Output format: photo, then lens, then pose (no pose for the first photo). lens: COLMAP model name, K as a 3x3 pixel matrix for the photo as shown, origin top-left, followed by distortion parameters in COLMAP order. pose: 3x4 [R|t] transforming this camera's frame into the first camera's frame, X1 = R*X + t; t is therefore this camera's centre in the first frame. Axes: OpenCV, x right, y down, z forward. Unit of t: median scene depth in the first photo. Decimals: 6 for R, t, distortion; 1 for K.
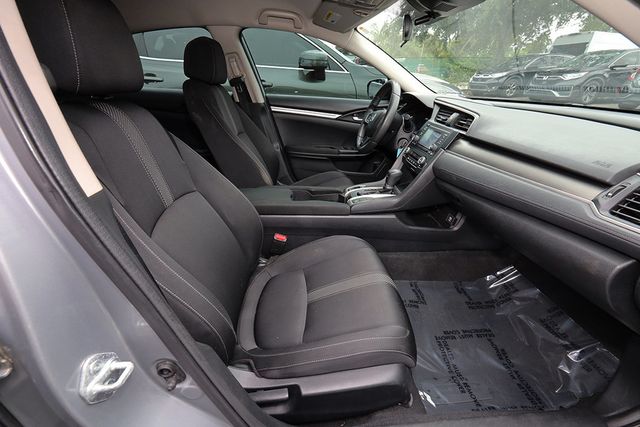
lens RADIAL K [[258.4, 0, 318.0], [0, 258.4, 212.4], [0, 0, 1]] dist [0.001593, 0.000243]
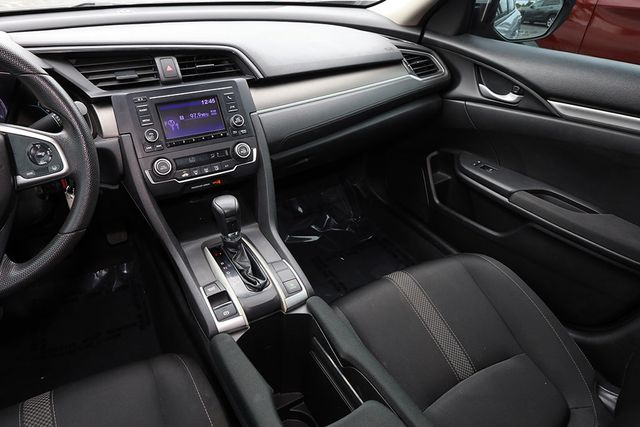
lens RADIAL K [[441.4, 0, 320.4], [0, 441.4, 216.9], [0, 0, 1]] dist [-0.004414, -0.000607]
pose [[-0.476762, -0.500231, 0.722818, -0.364227], [0.364647, 0.635653, 0.680425, -0.624919], [-0.799832, 0.587974, -0.120647, 0.989642]]
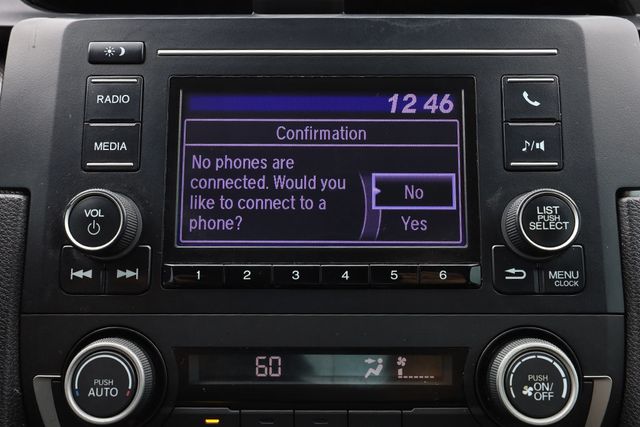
lens RADIAL K [[628.6, 0, 320.0], [0, 628.6, 213.5], [0, 0, 1]] dist [-0.001935, -0.011402]
pose [[0.055217, -0.447970, 0.892342, 0.201258], [0.456693, 0.806073, 0.376402, -0.352628], [-0.887909, 0.386742, 0.249094, 0.921813]]
